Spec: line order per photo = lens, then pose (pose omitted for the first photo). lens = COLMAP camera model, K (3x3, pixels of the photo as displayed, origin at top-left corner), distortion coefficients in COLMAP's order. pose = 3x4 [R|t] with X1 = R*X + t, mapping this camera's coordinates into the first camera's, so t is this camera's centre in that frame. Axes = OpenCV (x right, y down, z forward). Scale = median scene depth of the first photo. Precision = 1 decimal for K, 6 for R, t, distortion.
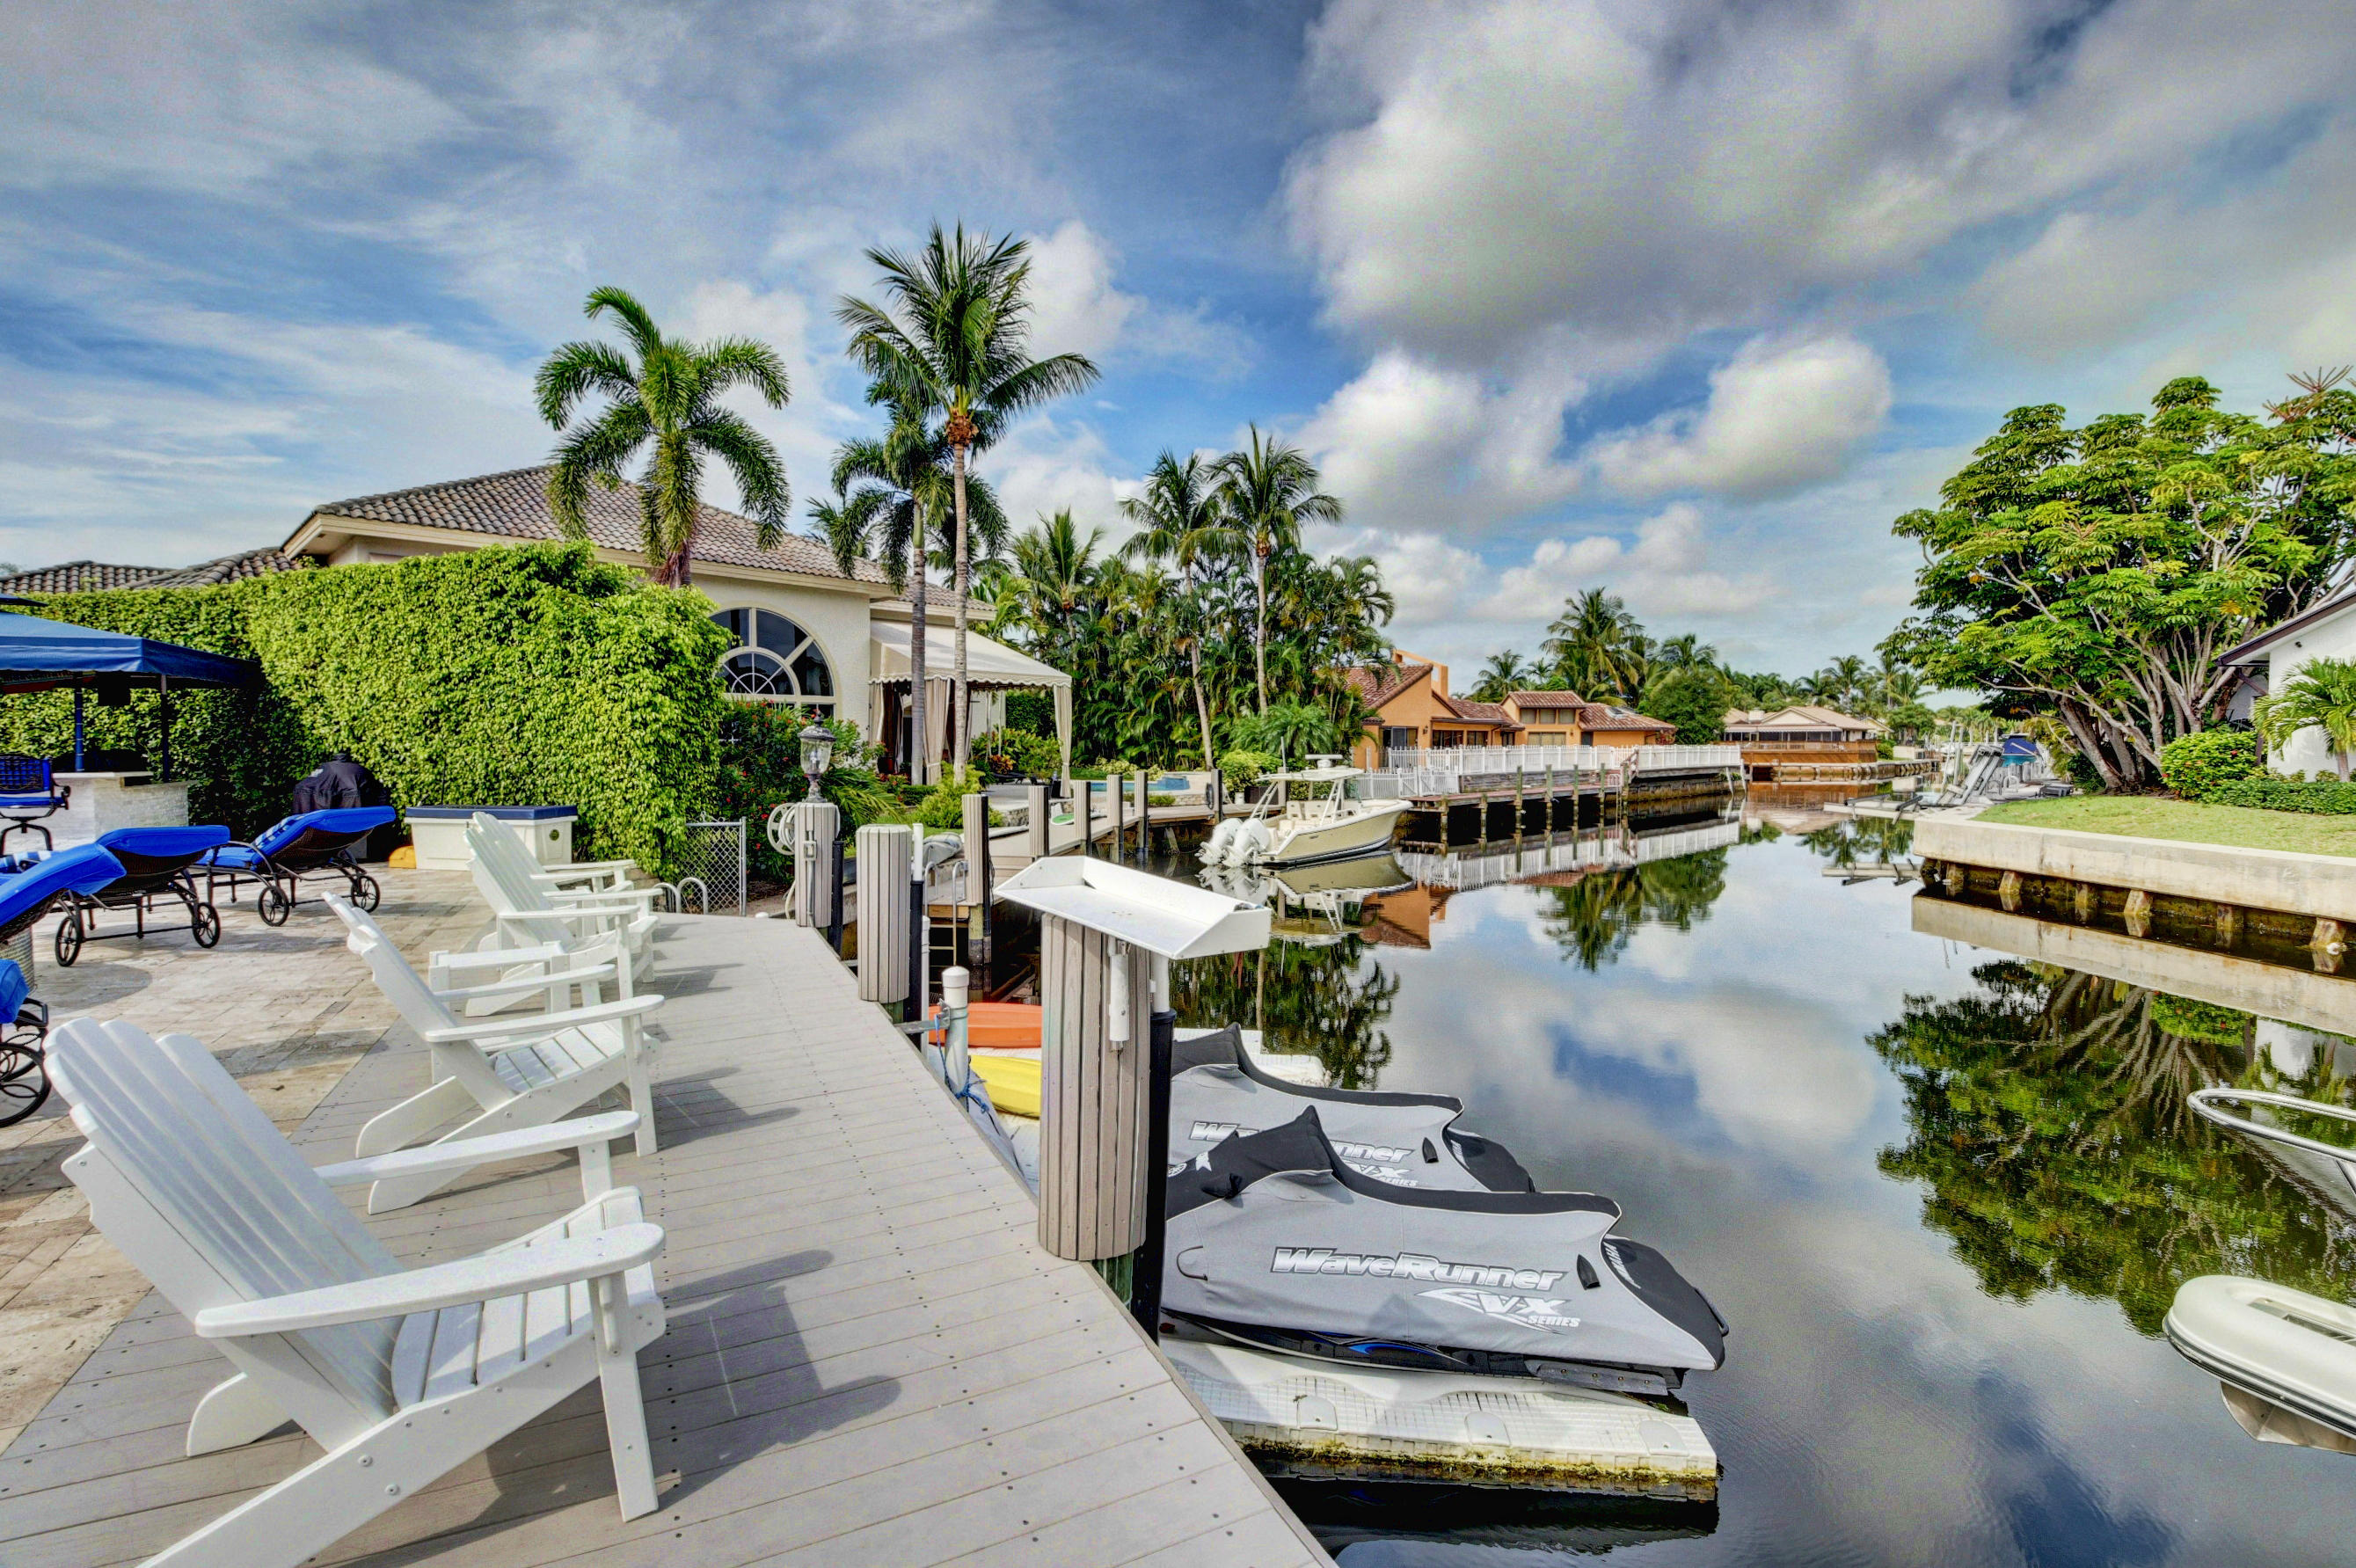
lens RADIAL K [[1042.2, 0, 1164.2], [0, 1042.2, 781.7], [0, 0, 1]] dist [-0.007819, -0.012413]
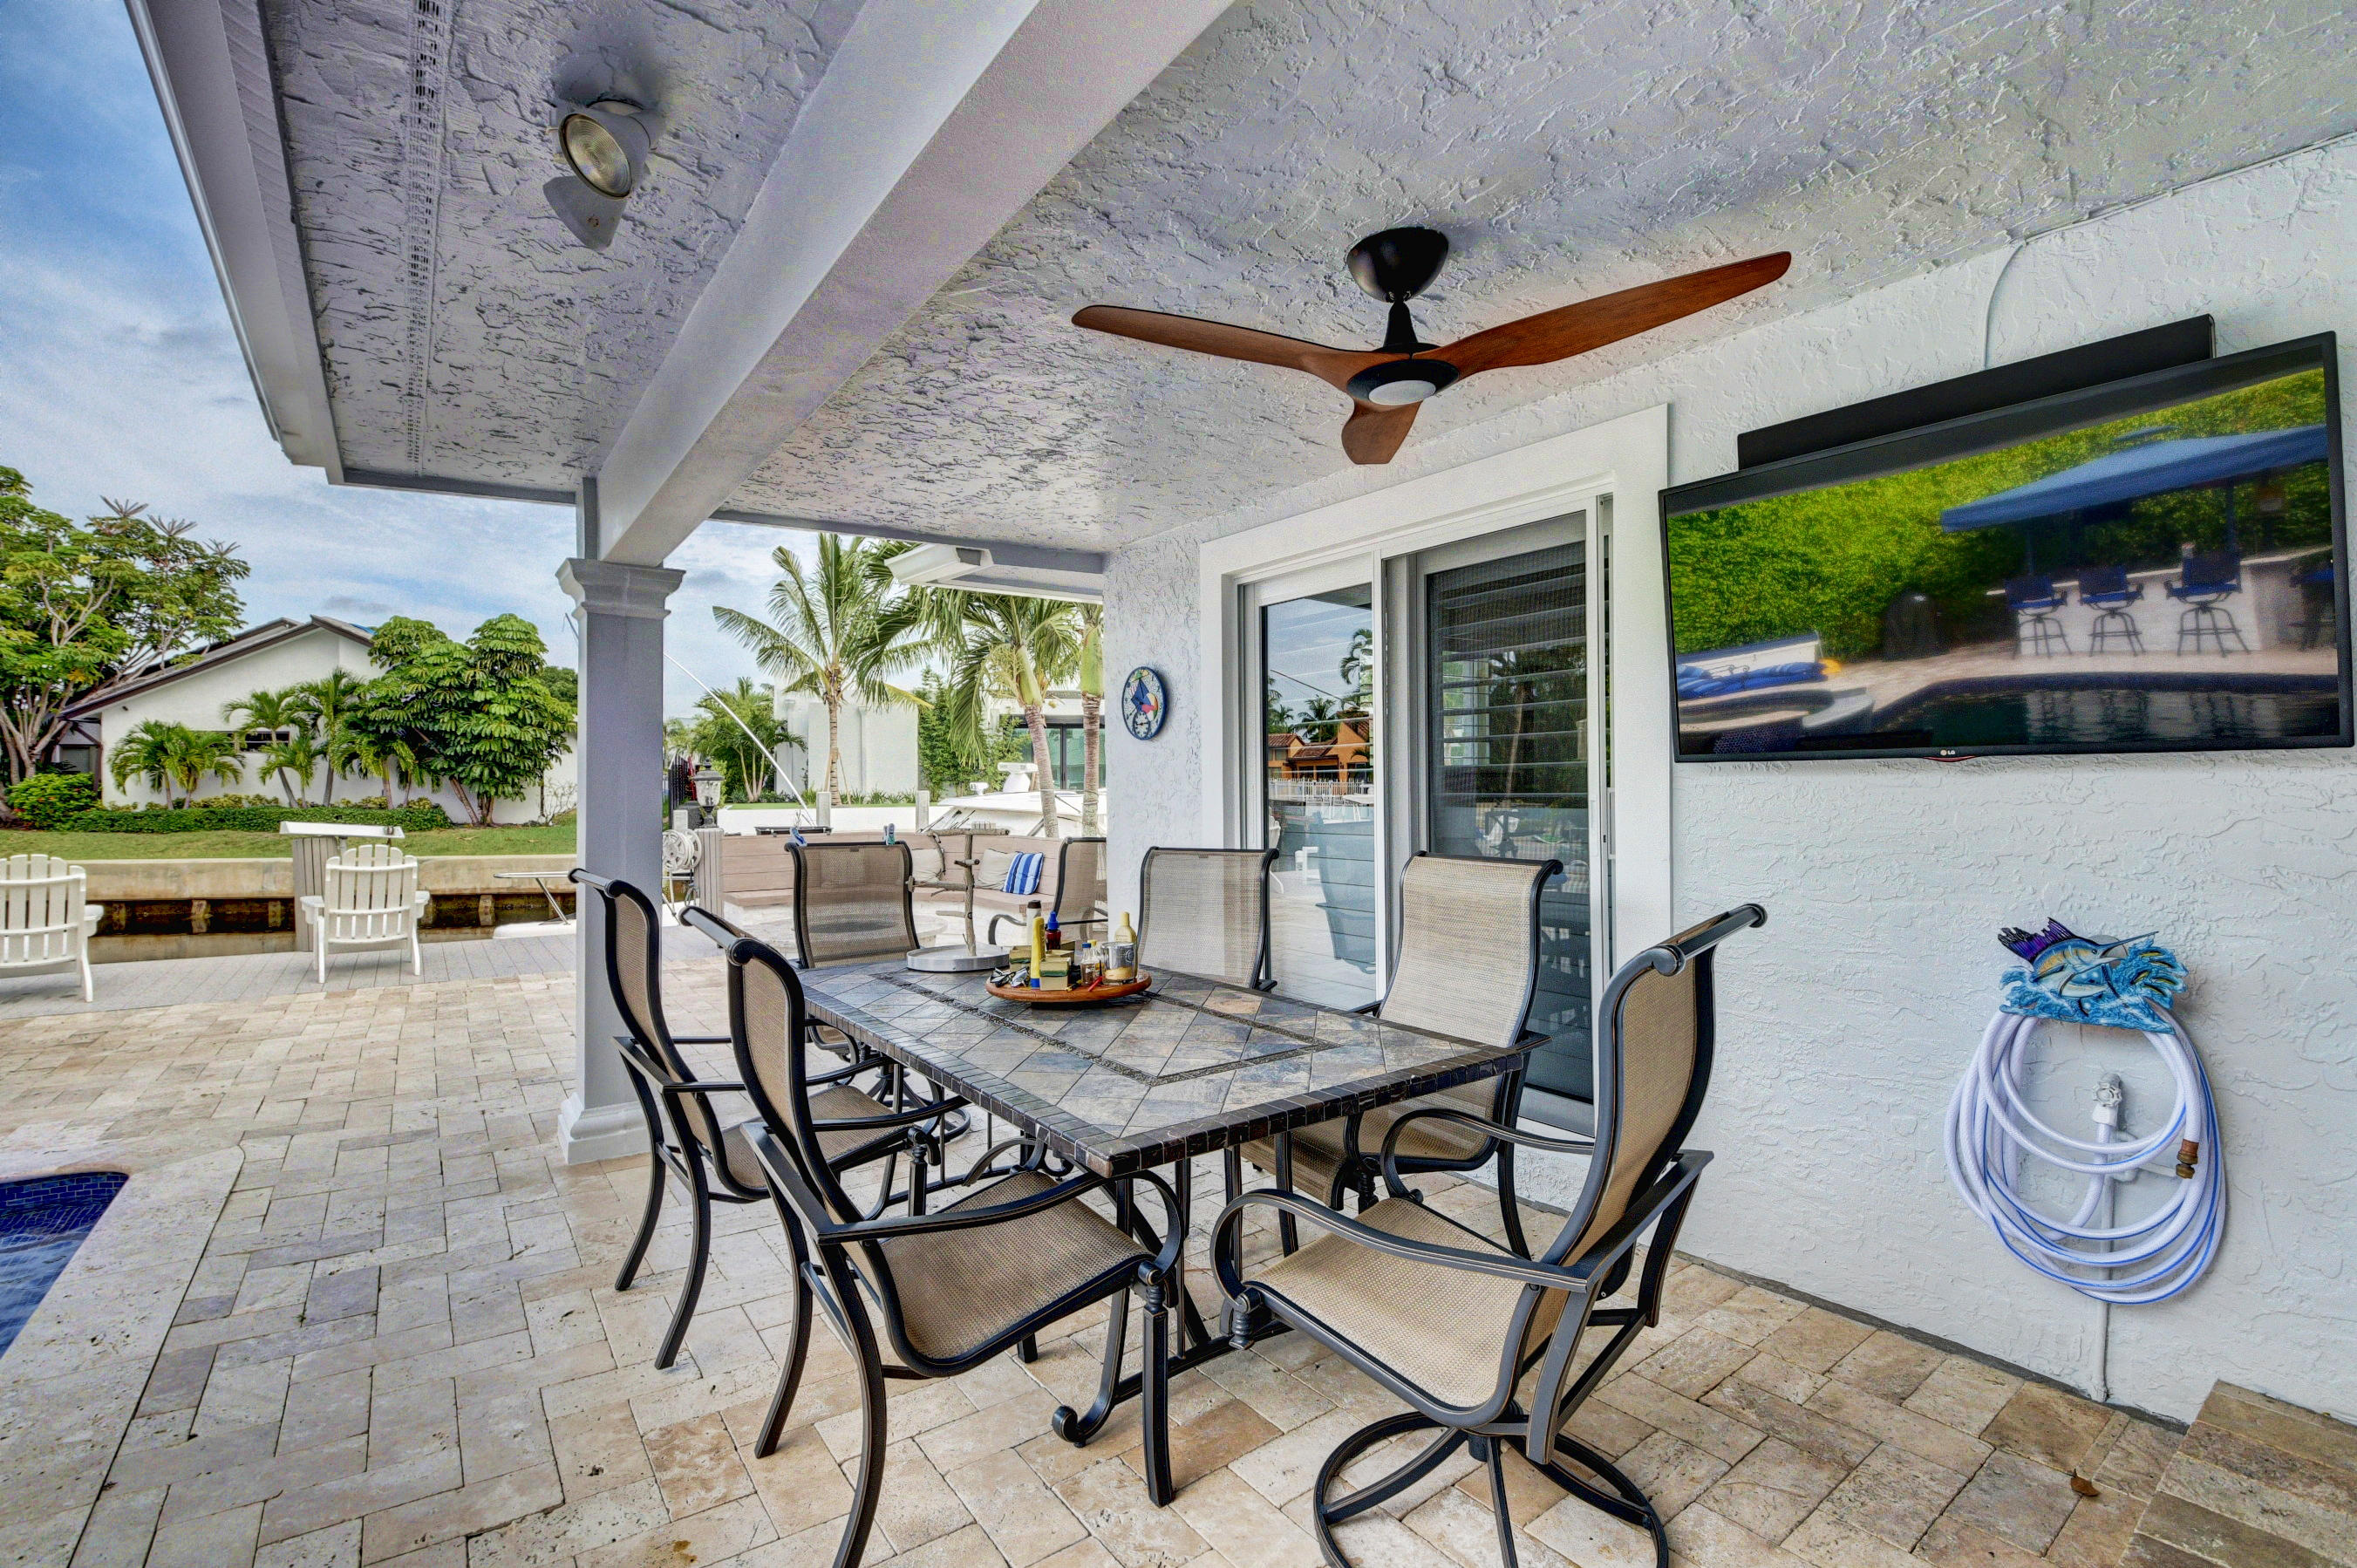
lens RADIAL K [[1042.7, 0, 1171.6], [0, 1042.7, 766.9], [0, 0, 1]] dist [-0.007819, -0.012413]
pose [[-0.175060, 0.013684, 0.984463, -0.412529], [0.040829, 0.999144, -0.006627, 0.005981], [-0.983711, 0.039035, -0.175469, -0.110293]]
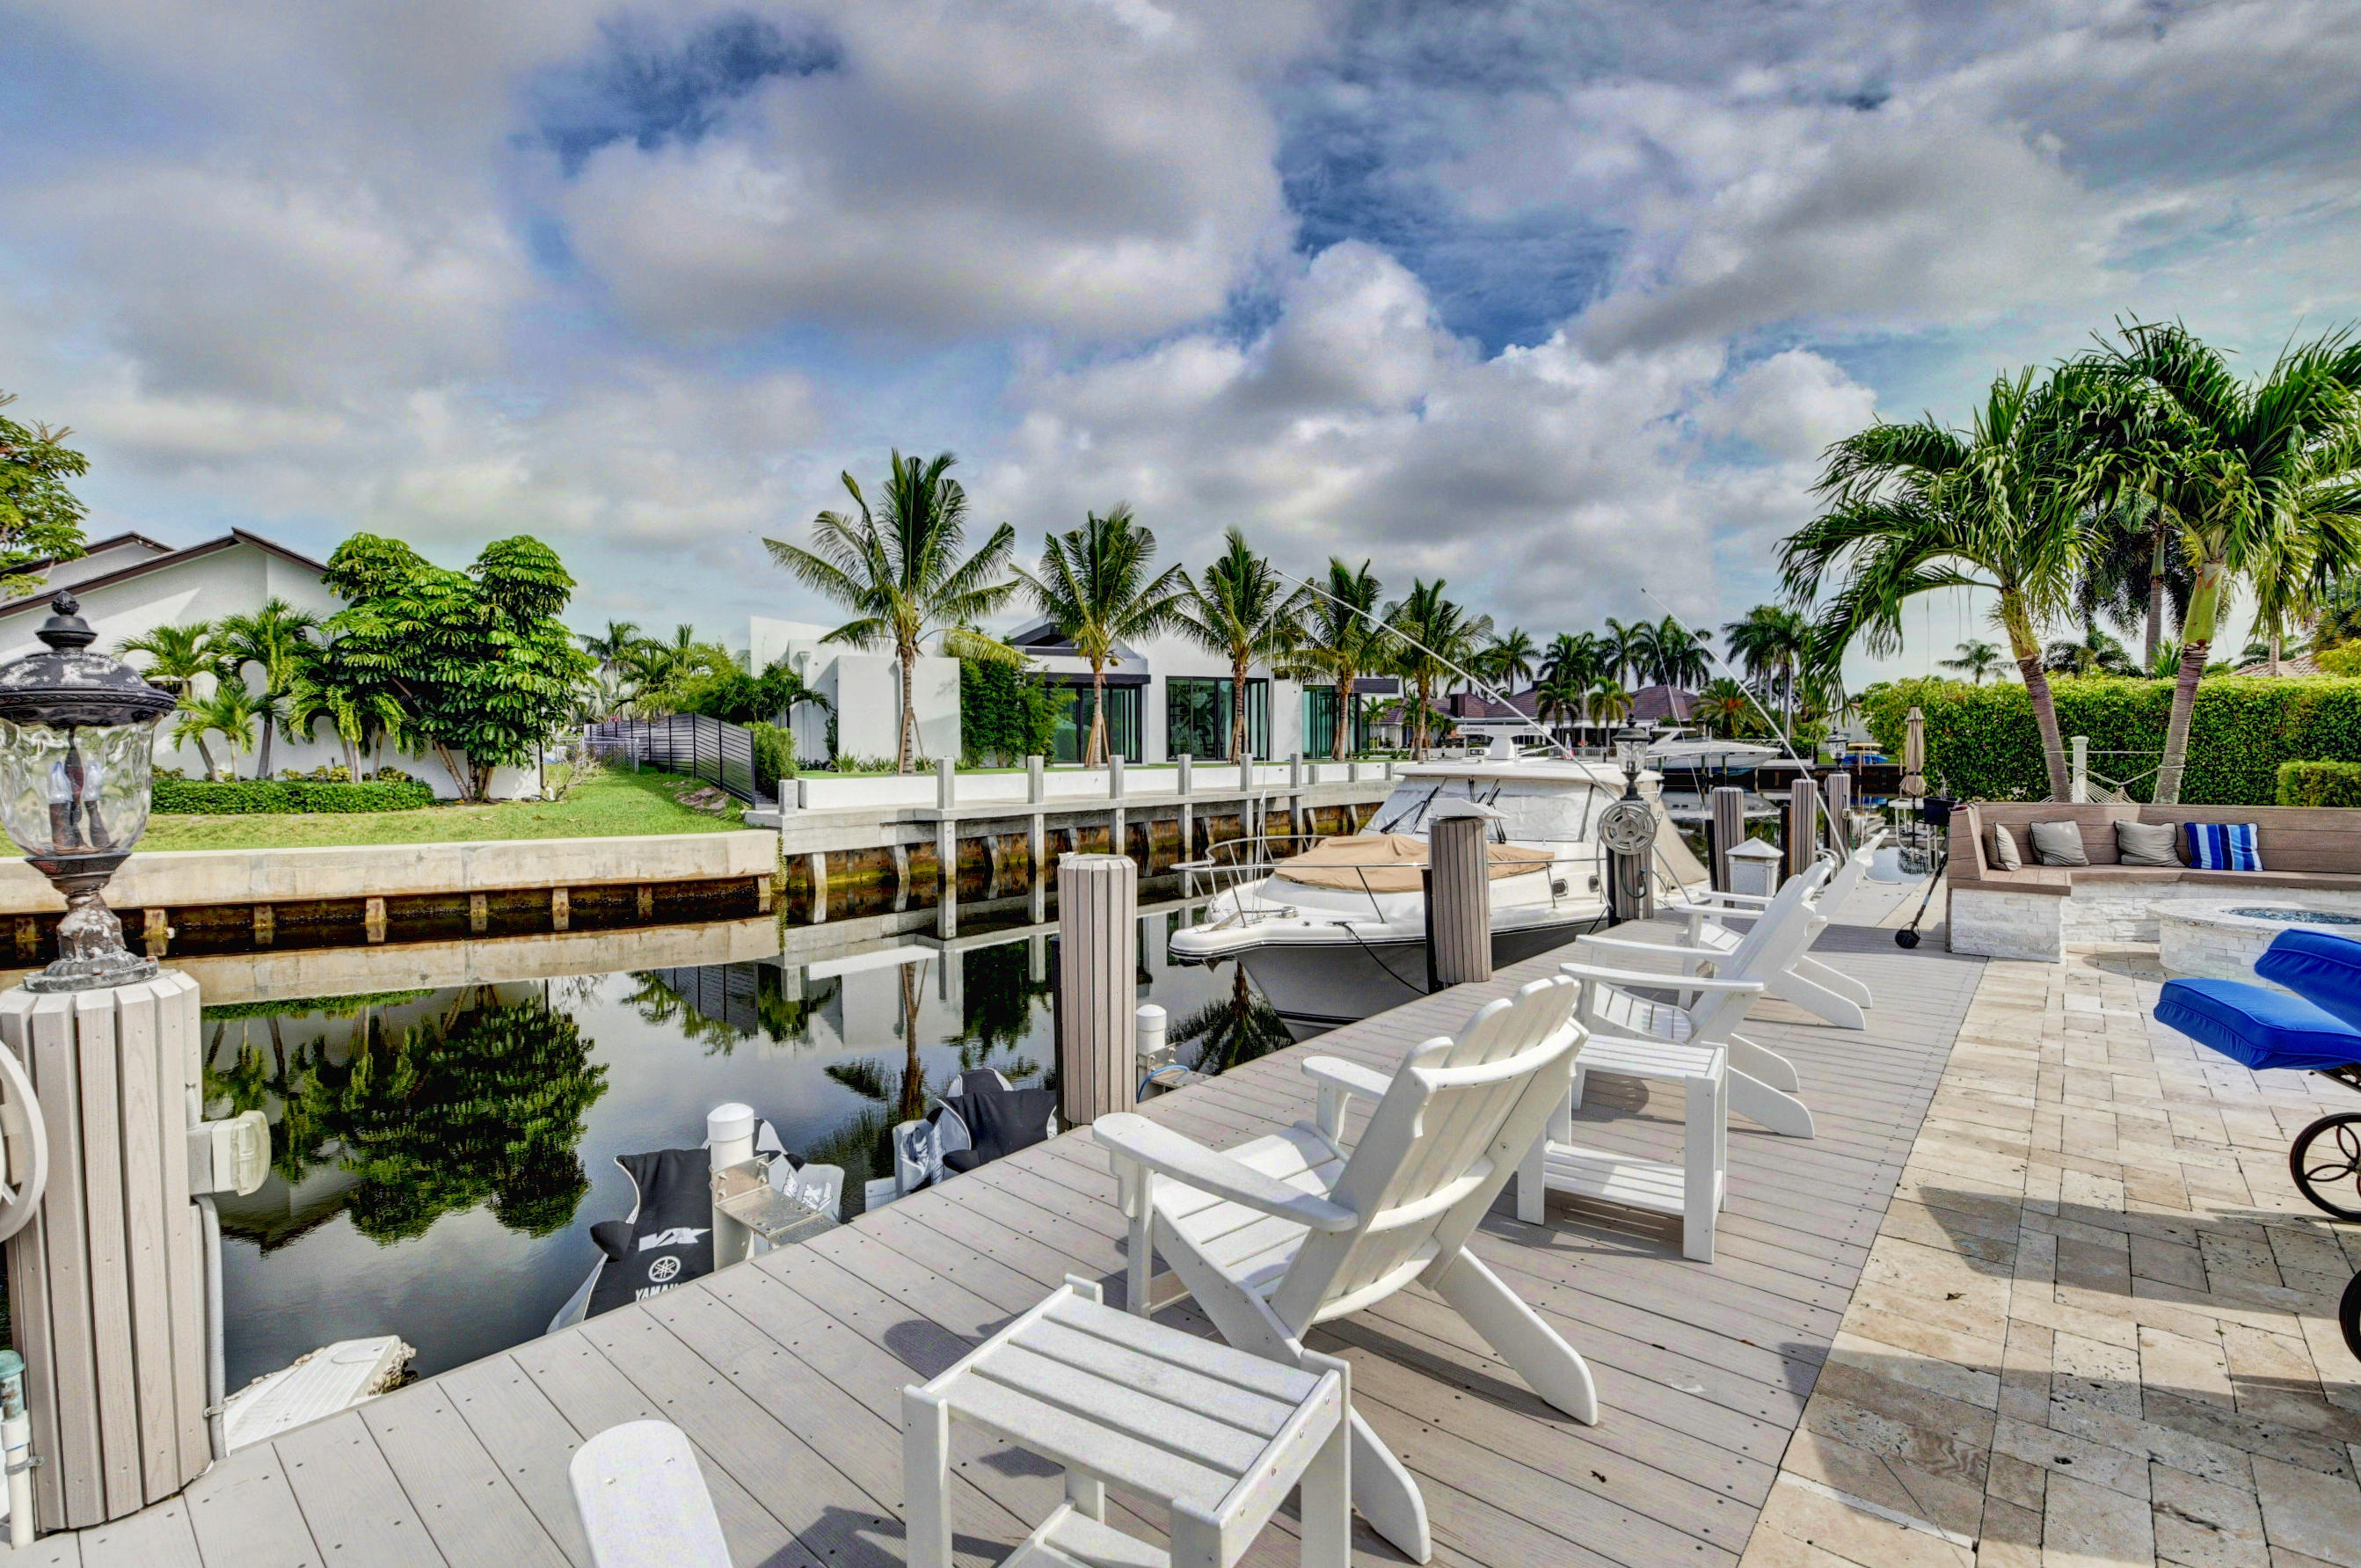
lens RADIAL K [[1044.5, 0, 1174.1], [0, 1044.5, 786.1], [0, 0, 1]] dist [-0.007819, -0.012413]
pose [[-0.389228, -0.034516, 0.920495, -0.208169], [0.039109, 0.997777, 0.053951, -0.009013], [-0.920311, 0.056999, -0.387013, 0.275137]]
